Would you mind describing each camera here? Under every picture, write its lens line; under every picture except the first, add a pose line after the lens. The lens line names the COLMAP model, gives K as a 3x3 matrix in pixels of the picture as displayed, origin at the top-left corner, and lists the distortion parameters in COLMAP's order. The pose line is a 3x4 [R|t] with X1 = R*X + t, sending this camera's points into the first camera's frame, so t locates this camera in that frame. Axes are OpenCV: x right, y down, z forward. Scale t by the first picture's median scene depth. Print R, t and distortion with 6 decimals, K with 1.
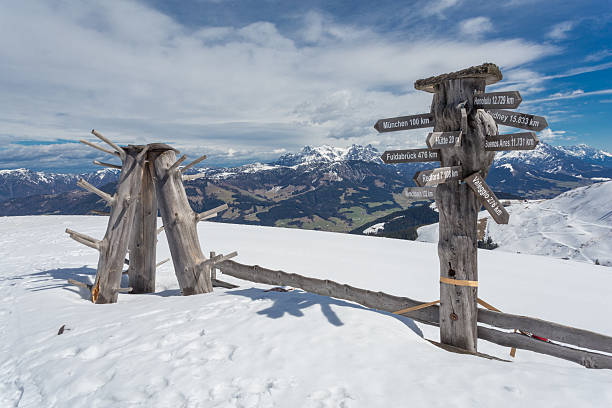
lens RADIAL K [[366.4, 0, 306.0], [0, 366.4, 204.0], [0, 0, 1]] dist [-0.003560, 0.000198]
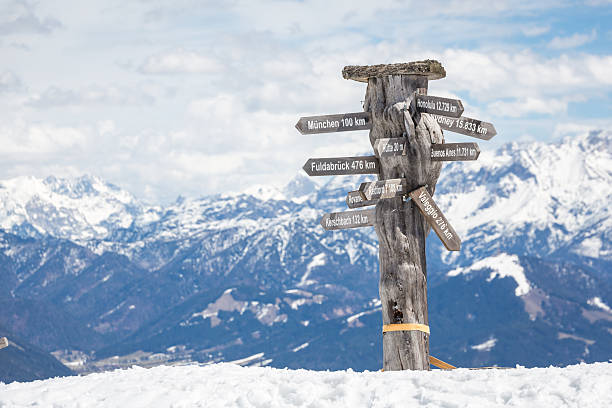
lens RADIAL K [[2149.9, 0, 306.0], [0, 2149.9, 204.0], [0, 0, 1]] dist [-0.018421, -0.563353]
pose [[0.917091, 0.017750, 0.398282, -1.689834], [0.034263, 0.991803, -0.123095, 0.534967], [-0.397203, 0.126536, 0.908966, -3.266561]]
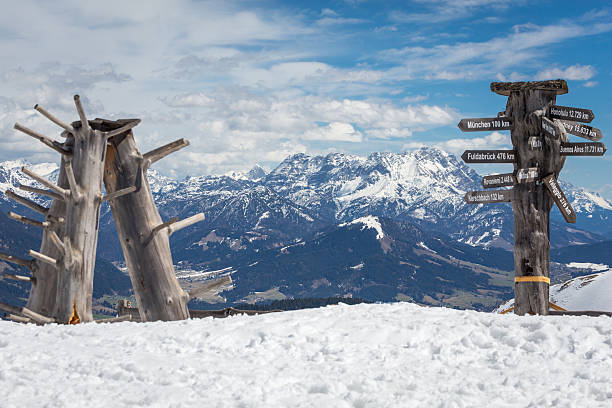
lens RADIAL K [[1218.5, 0, 306.0], [0, 1218.5, 204.0], [0, 0, 1]] dist [-0.008774, -0.046088]
pose [[0.899947, 0.044251, 0.433749, -1.767430], [0.002189, 0.994365, -0.105988, 0.385172], [-0.435995, 0.096333, 0.894778, -1.928096]]
